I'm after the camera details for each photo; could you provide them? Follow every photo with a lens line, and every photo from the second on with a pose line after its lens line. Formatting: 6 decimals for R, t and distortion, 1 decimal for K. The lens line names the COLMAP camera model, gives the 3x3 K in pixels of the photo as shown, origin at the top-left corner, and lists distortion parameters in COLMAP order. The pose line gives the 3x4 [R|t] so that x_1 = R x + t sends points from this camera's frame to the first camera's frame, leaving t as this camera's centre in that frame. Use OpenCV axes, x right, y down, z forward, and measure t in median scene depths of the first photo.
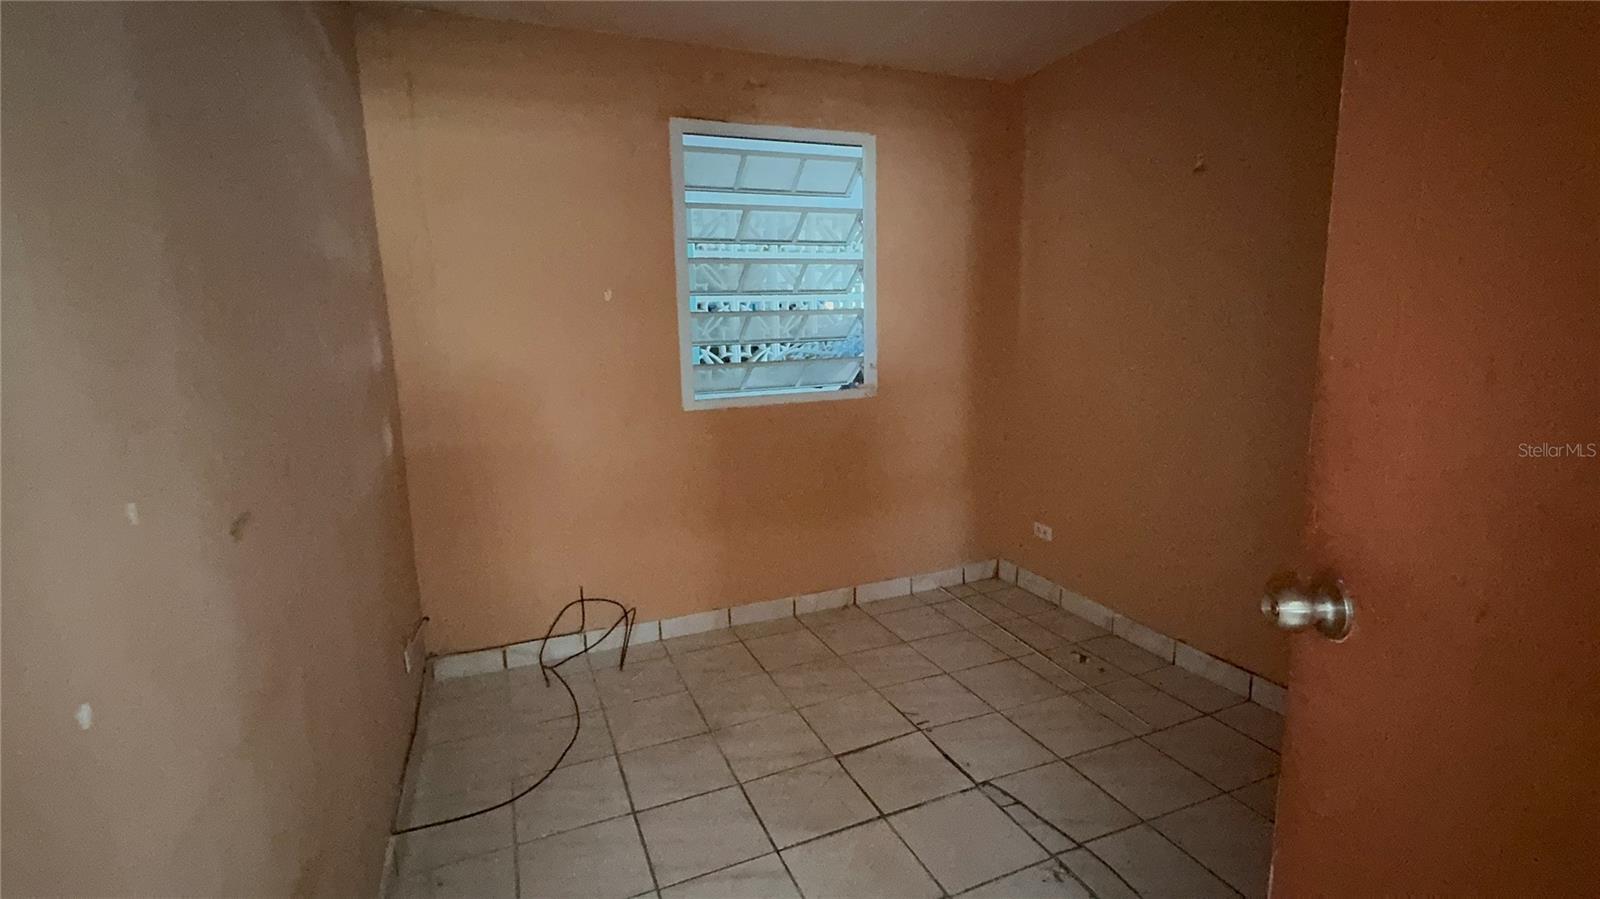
lens RADIAL K [[733.1, 0, 798.8], [0, 733.1, 444.8], [0, 0, 1]] dist [-0.000825, -0.000460]
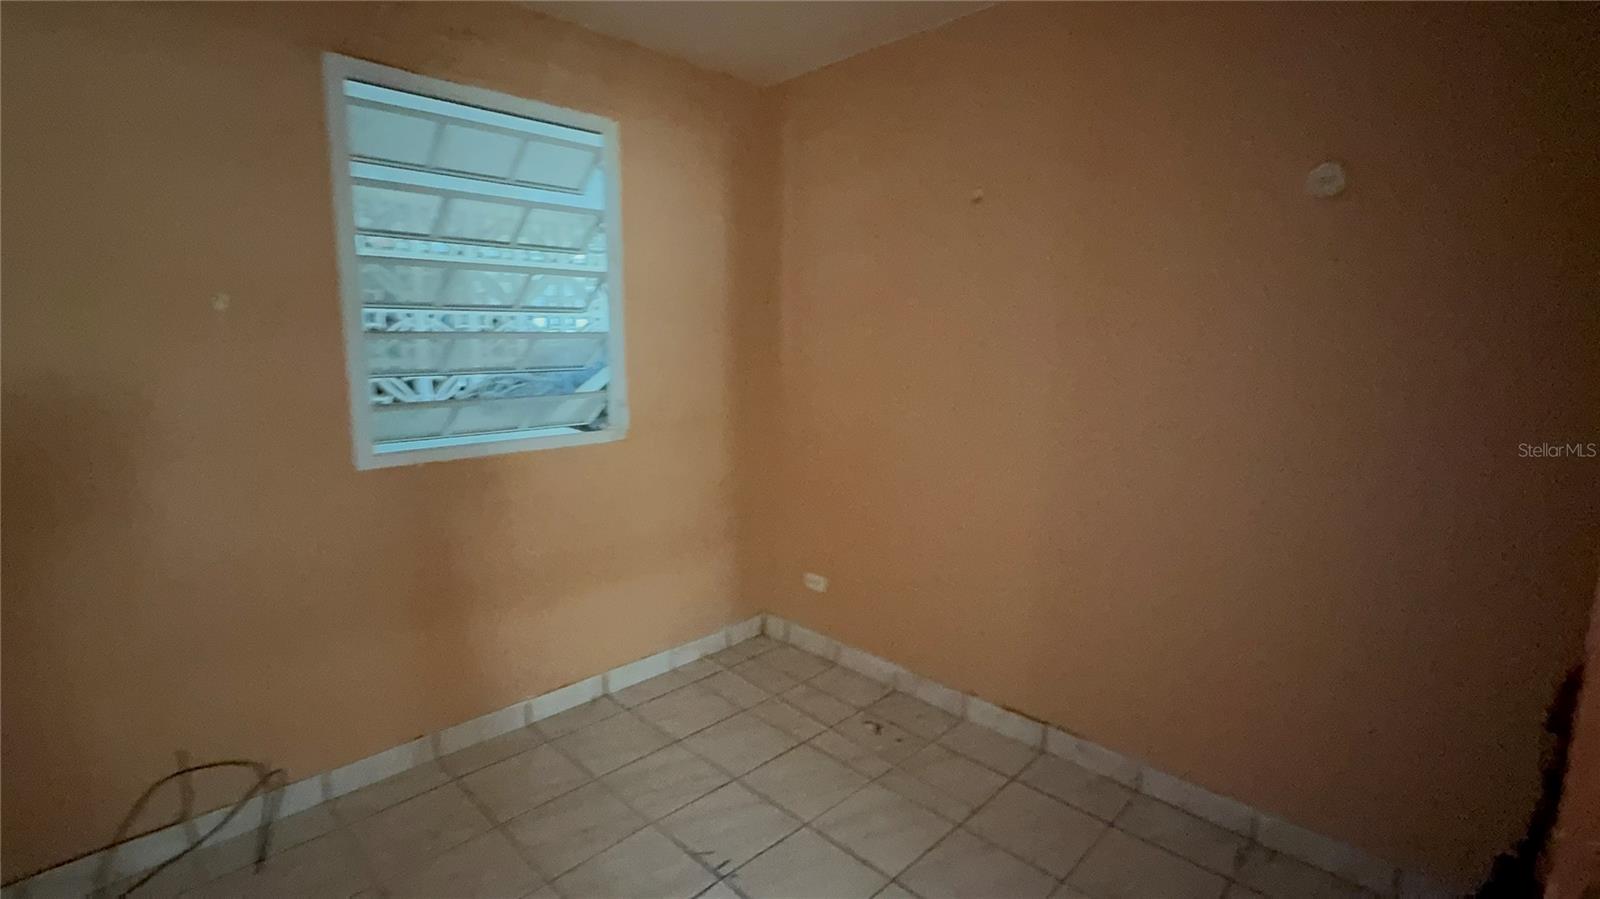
lens RADIAL K [[733.1, 0, 798.8], [0, 733.1, 444.8], [0, 0, 1]] dist [-0.000825, -0.000460]
pose [[0.920689, -0.028302, 0.389270, -0.037557], [0.036767, 0.999221, -0.014310, -0.042754], [-0.388562, 0.027487, 0.921012, 0.174774]]
